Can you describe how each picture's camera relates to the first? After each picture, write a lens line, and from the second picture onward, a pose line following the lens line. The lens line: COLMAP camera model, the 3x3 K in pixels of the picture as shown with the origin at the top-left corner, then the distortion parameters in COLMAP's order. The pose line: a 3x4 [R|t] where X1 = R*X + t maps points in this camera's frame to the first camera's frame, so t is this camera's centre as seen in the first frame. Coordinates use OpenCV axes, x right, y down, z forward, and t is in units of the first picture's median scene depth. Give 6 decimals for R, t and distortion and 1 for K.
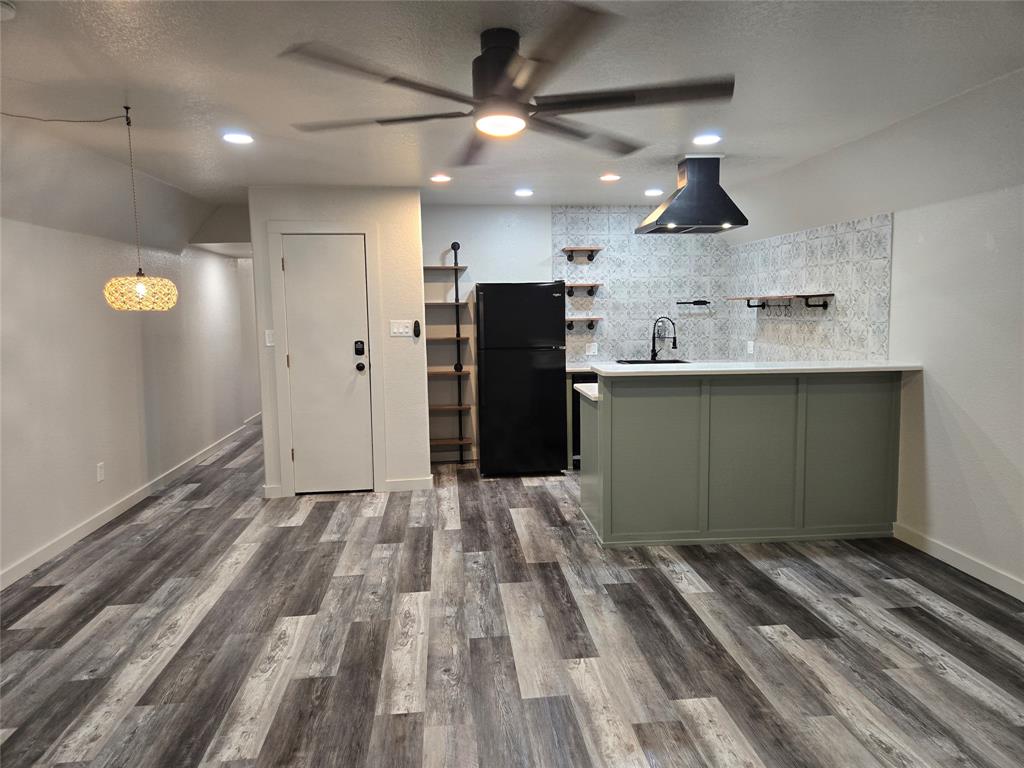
lens RADIAL K [[677.3, 0, 511.8], [0, 677.3, 379.0], [0, 0, 1]] dist [0.059435, -0.044639]
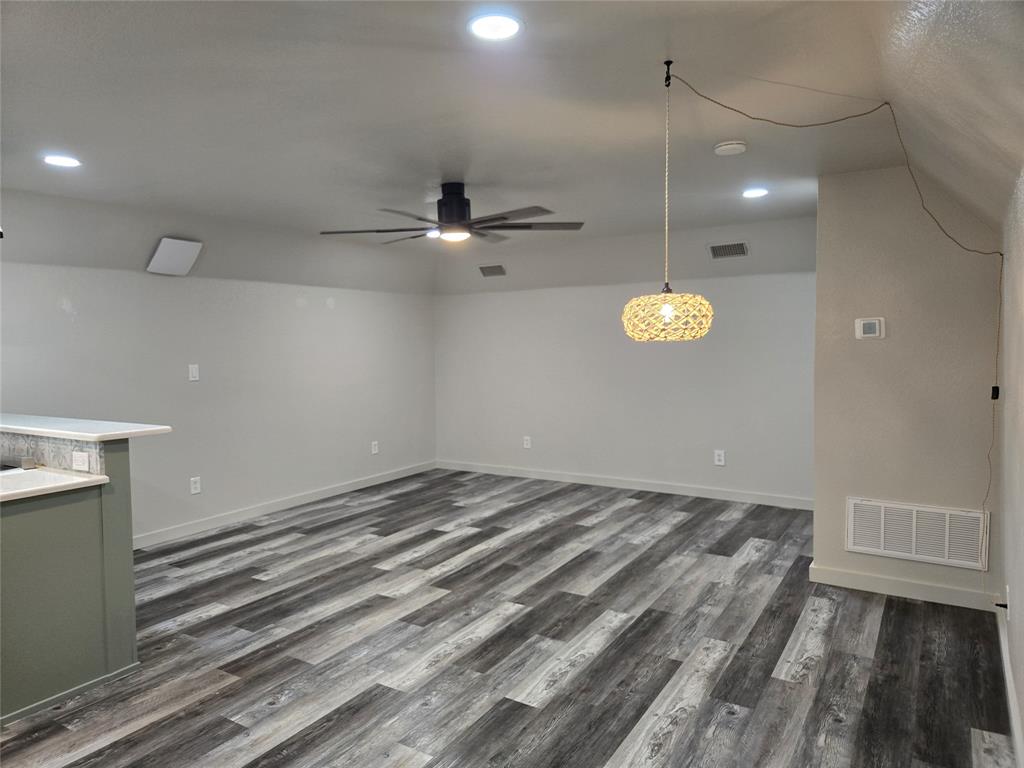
lens RADIAL K [[685.6, 0, 512.0], [0, 685.6, 384.0], [0, 0, 1]] dist [0.062710, -0.046663]
pose [[-0.791362, -0.013814, 0.611192, -0.619751], [0.092123, 0.985634, 0.141557, -0.126221], [-0.604367, 0.168328, -0.778721, 1.213406]]
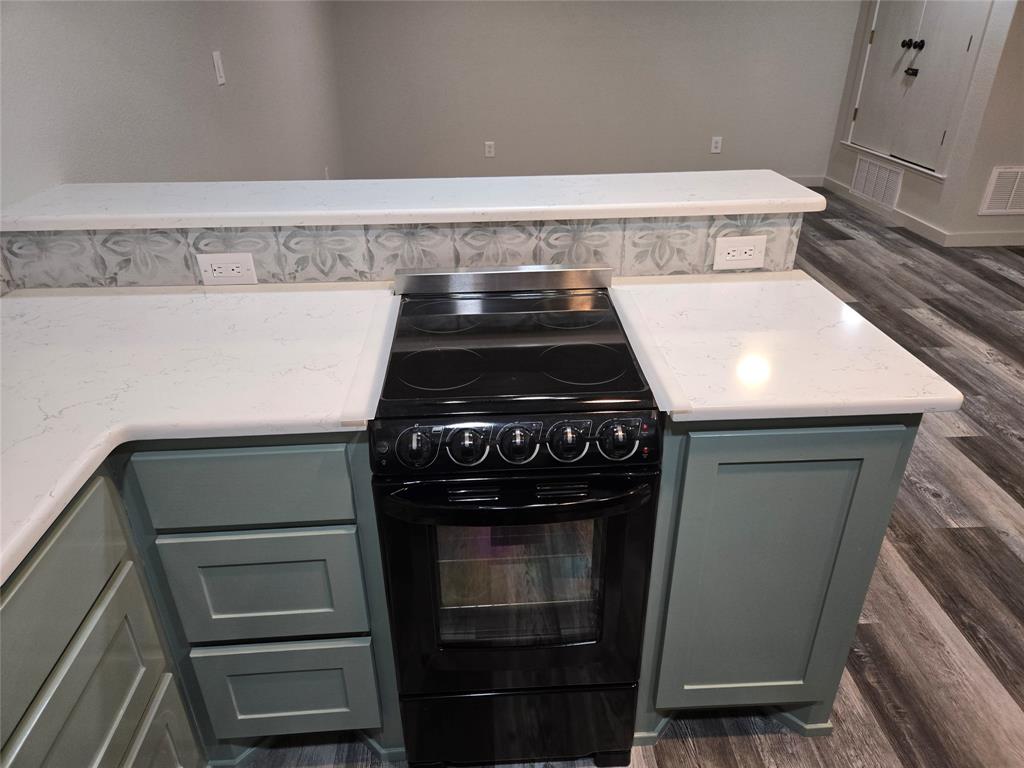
lens RADIAL K [[677.3, 0, 511.8], [0, 677.3, 379.0], [0, 0, 1]] dist [0.059435, -0.044639]
pose [[-0.999098, -0.001571, 0.042444, 0.262190], [0.023092, 0.818618, 0.573874, -0.151536], [-0.035647, 0.574336, -0.817843, 1.292827]]
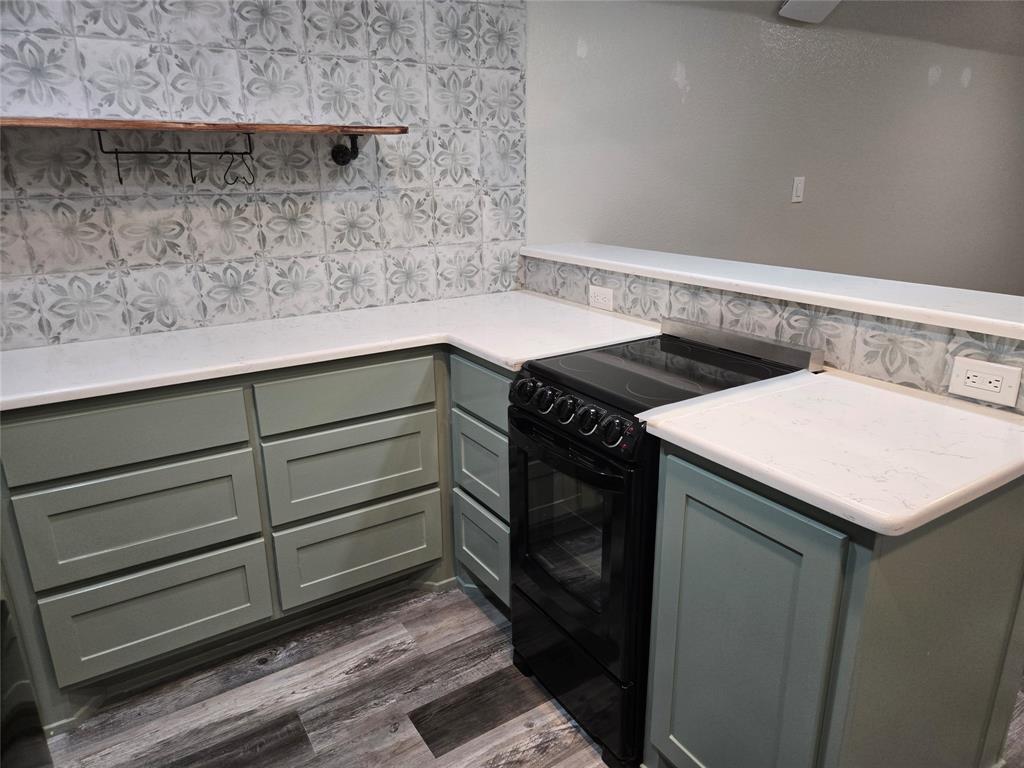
lens RADIAL K [[685.6, 0, 512.0], [0, 685.6, 384.0], [0, 0, 1]] dist [0.062710, -0.046663]
pose [[-0.454353, -0.254144, 0.853800, -0.023748], [0.110122, 0.935065, 0.336936, -0.121480], [-0.883989, 0.247111, -0.396863, 1.262729]]
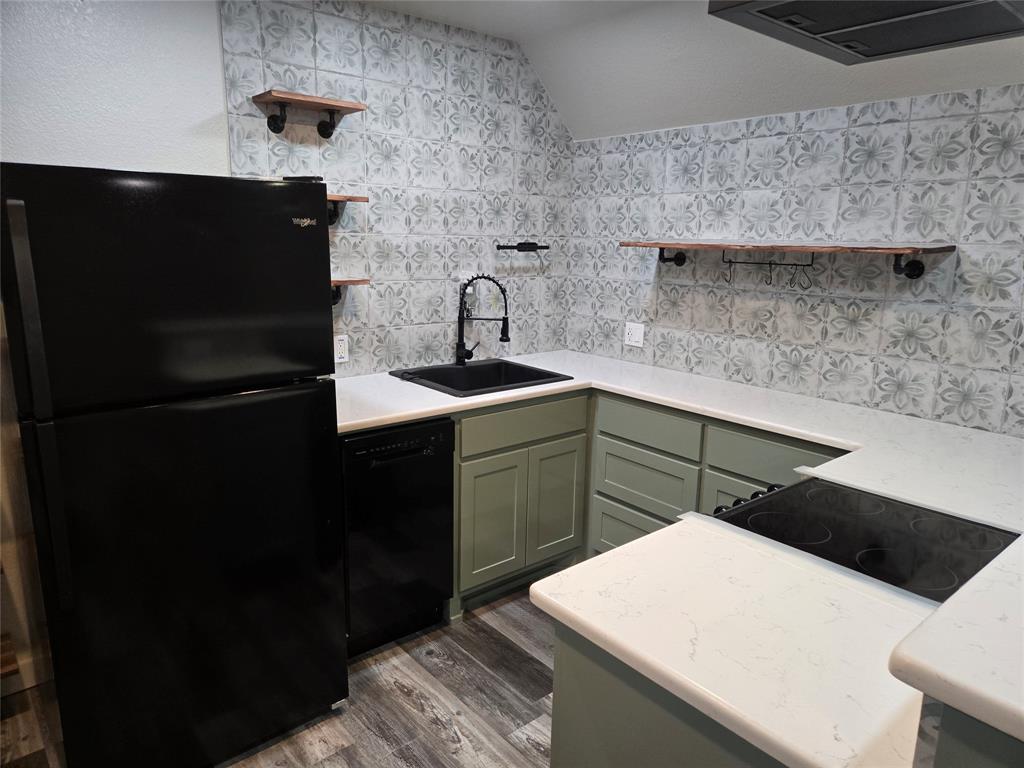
lens RADIAL K [[677.3, 0, 511.8], [0, 677.3, 379.0], [0, 0, 1]] dist [0.059435, -0.044639]
pose [[0.822699, -0.089693, 0.561357, -0.053187], [0.030041, 0.992954, 0.114626, -0.107289], [-0.567683, -0.077439, 0.819597, 0.859164]]
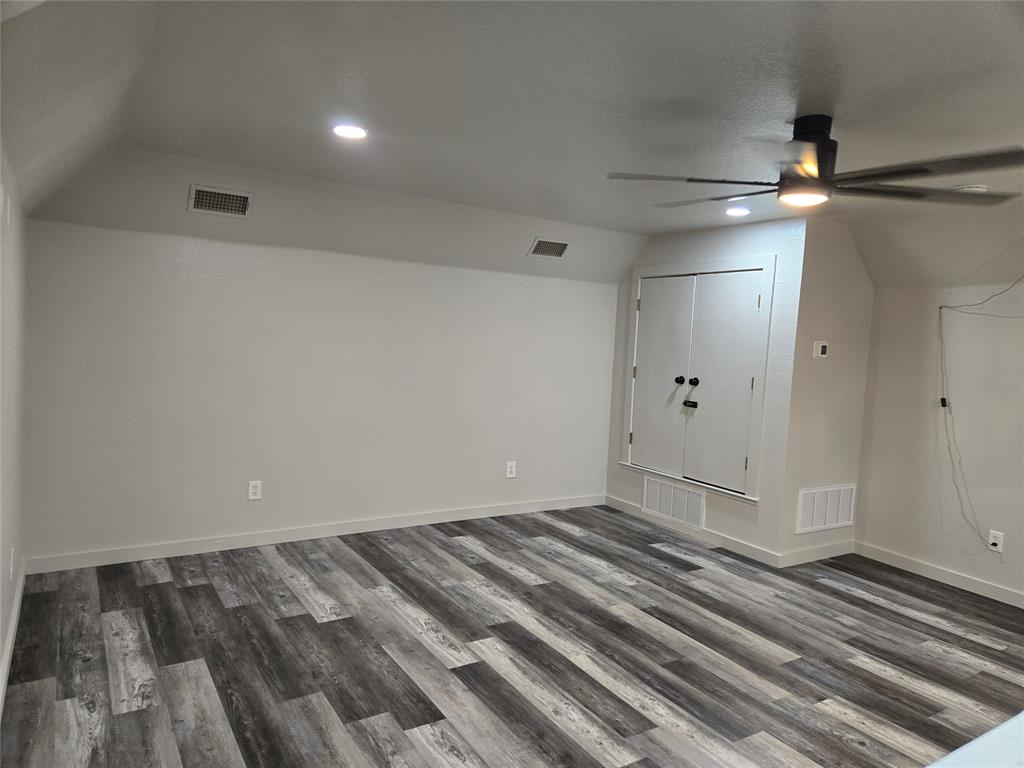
lens RADIAL K [[685.6, 0, 512.0], [0, 685.6, 384.0], [0, 0, 1]] dist [0.062710, -0.046663]
pose [[-0.890461, 0.001186, -0.455059, 0.493290], [-0.089624, 0.979953, 0.177930, -0.122427], [0.446147, 0.199224, -0.872504, 0.968718]]
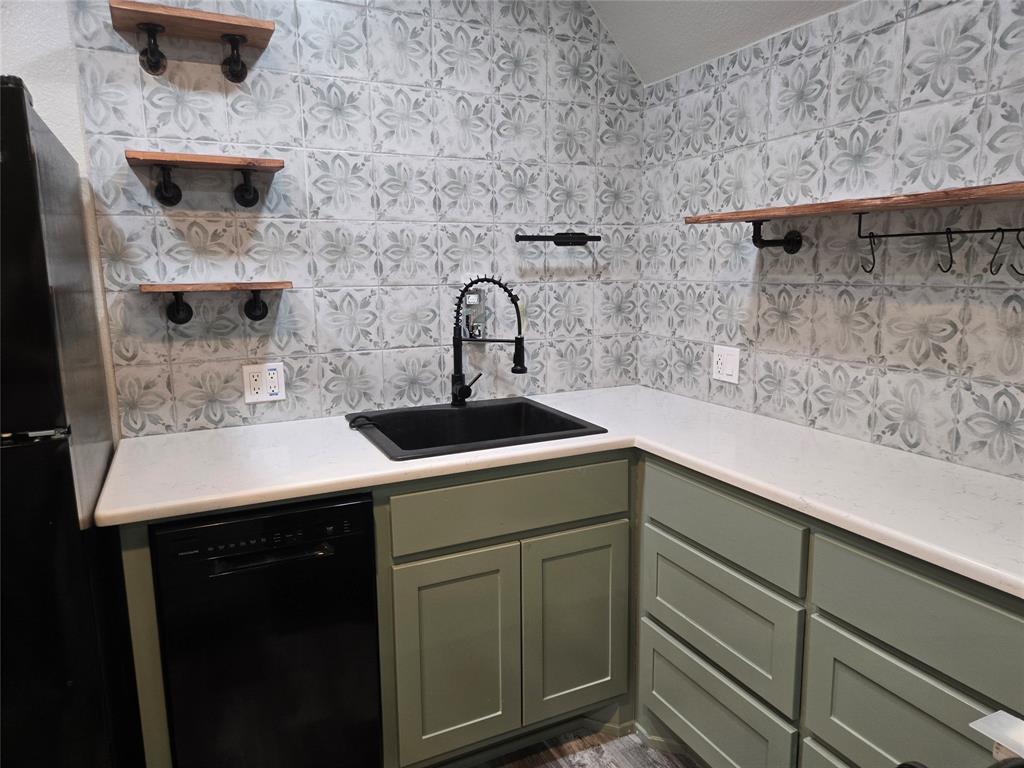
lens RADIAL K [[685.6, 0, 512.0], [0, 685.6, 384.0], [0, 0, 1]] dist [0.062710, -0.046663]
pose [[0.936656, -0.057498, 0.345498, 0.170966], [0.035943, 0.997005, 0.068478, -0.090975], [-0.348400, -0.051723, 0.935918, 0.991224]]
